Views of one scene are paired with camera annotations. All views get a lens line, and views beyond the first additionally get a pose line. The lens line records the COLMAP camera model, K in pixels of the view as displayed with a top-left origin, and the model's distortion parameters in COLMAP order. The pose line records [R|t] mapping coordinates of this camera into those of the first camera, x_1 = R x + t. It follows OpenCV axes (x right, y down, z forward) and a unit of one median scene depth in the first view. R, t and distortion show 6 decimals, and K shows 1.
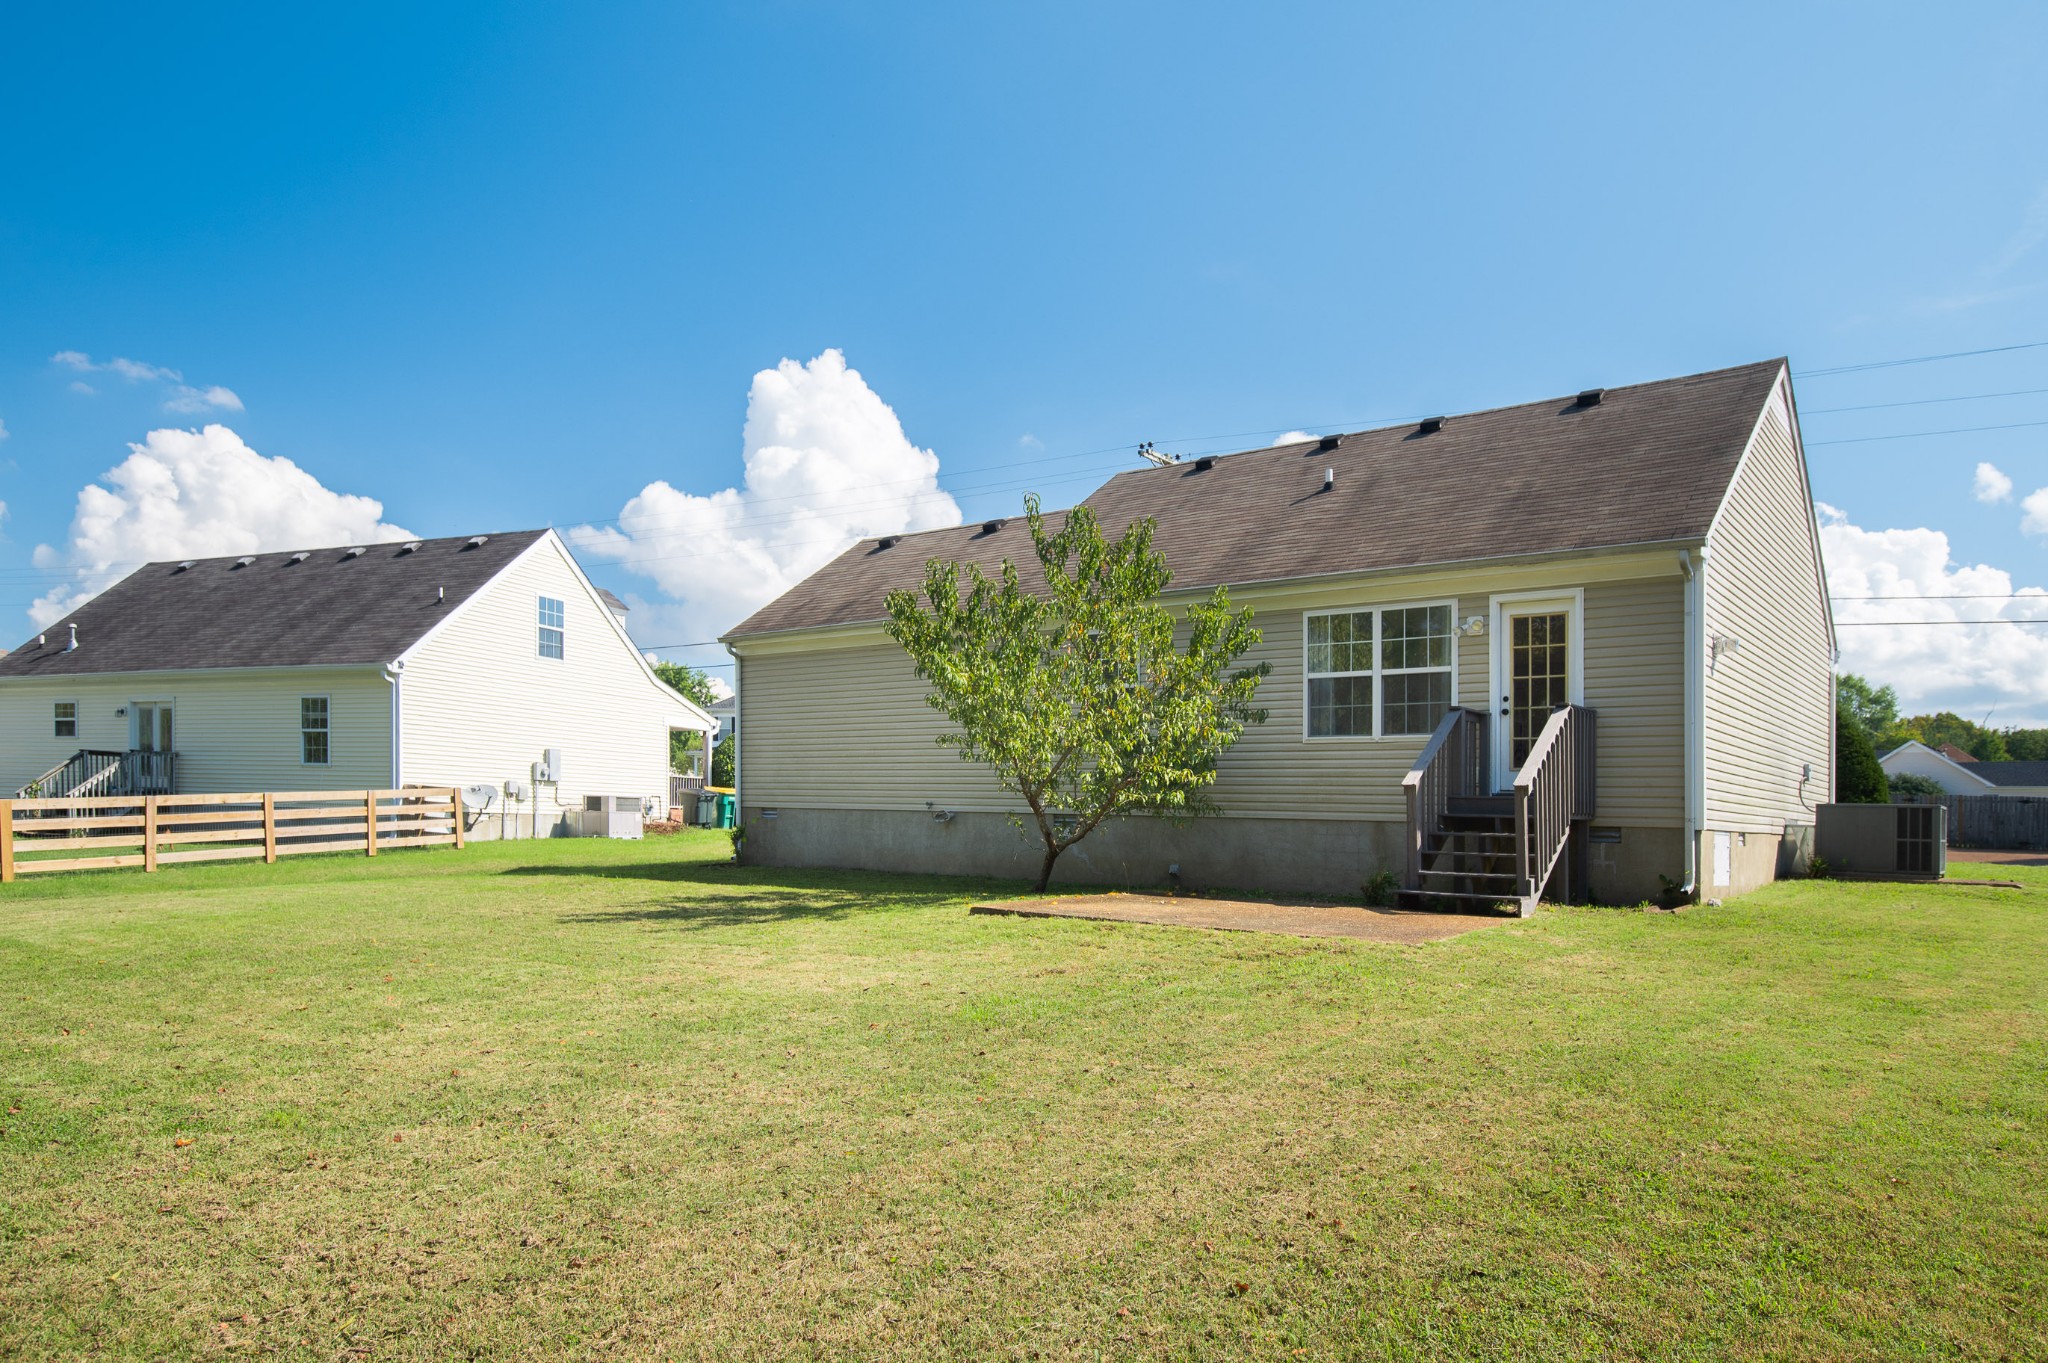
lens RADIAL K [[1189.5, 0, 1025.0], [0, 1189.5, 688.1], [0, 0, 1]] dist [0.001051, -0.011150]
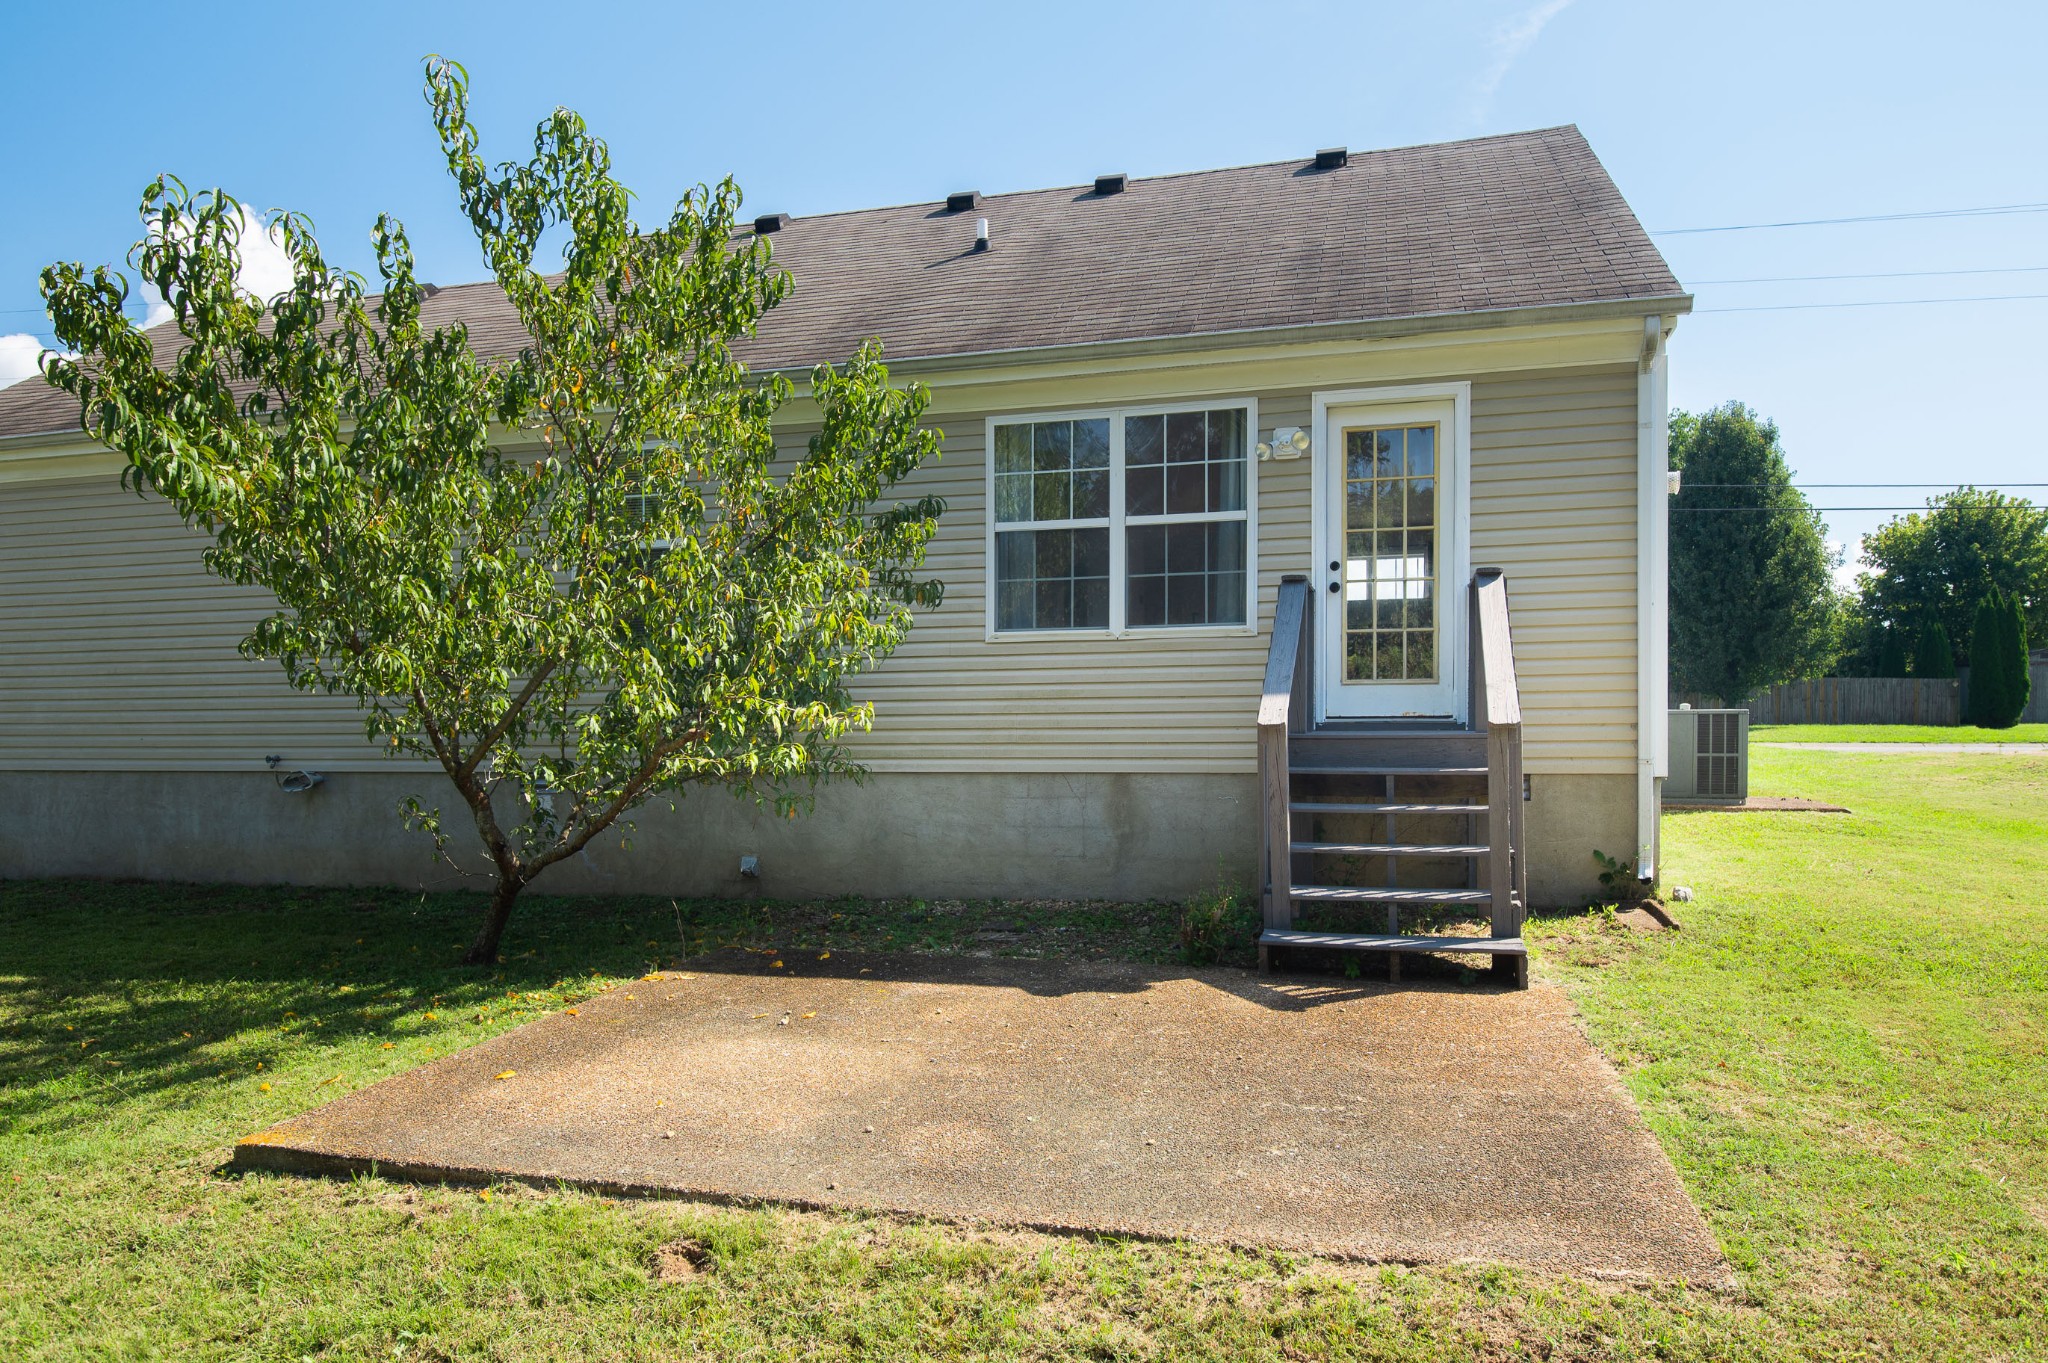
lens RADIAL K [[1096.4, 0, 1022.1], [0, 1096.4, 618.2], [0, 0, 1]] dist [0.001773, -0.000741]
pose [[0.903097, -0.004939, 0.429409, 0.020047], [-0.008174, 0.999555, 0.028688, 0.019738], [-0.429360, -0.029418, 0.902654, 0.532044]]
